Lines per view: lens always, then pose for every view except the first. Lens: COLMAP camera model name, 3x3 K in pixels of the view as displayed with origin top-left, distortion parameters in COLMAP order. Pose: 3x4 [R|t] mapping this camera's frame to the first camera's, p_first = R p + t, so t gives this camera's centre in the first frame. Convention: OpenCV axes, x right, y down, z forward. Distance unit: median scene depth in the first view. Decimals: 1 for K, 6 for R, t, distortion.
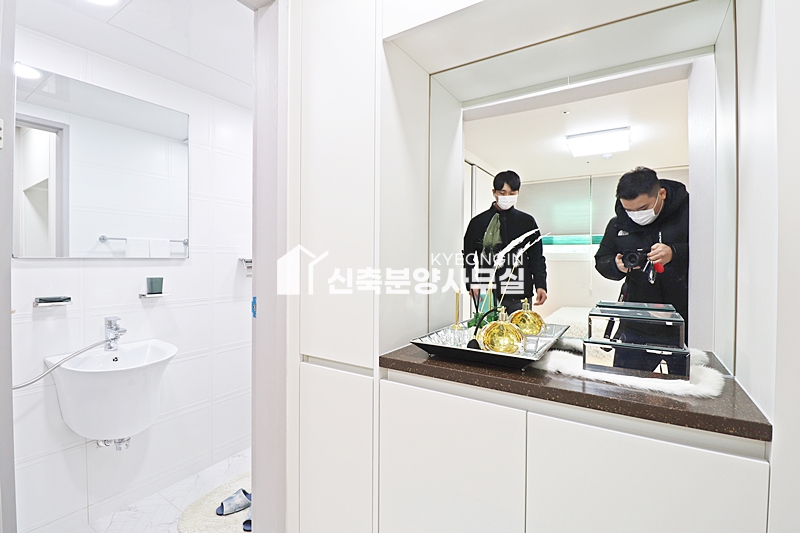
lens RADIAL K [[371.5, 0, 399.1], [0, 371.5, 264.0], [0, 0, 1]] dist [-0.003903, -0.007385]
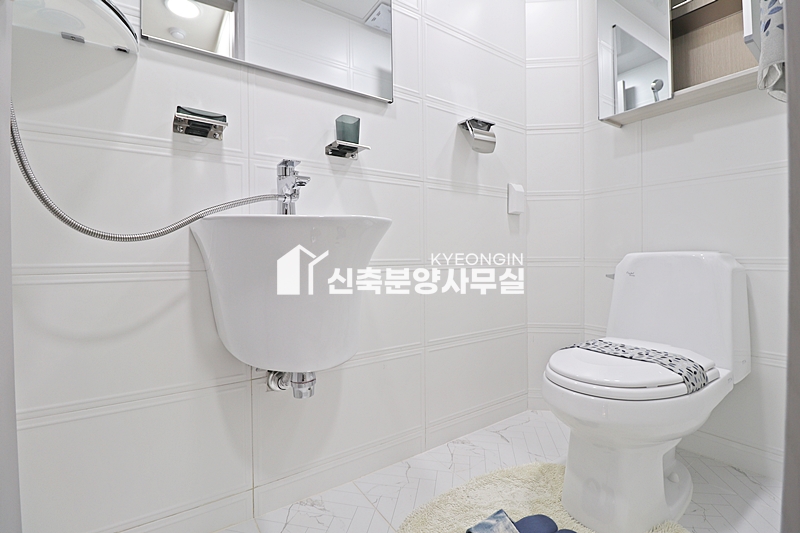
lens RADIAL K [[371.5, 0, 400.3], [0, 371.5, 264.3], [0, 0, 1]] dist [-0.003903, -0.007385]
pose [[0.929836, -0.003118, -0.367960, -0.401977], [0.005817, 0.999964, 0.006227, 0.293525], [0.367927, -0.007931, 0.929821, 0.526314]]
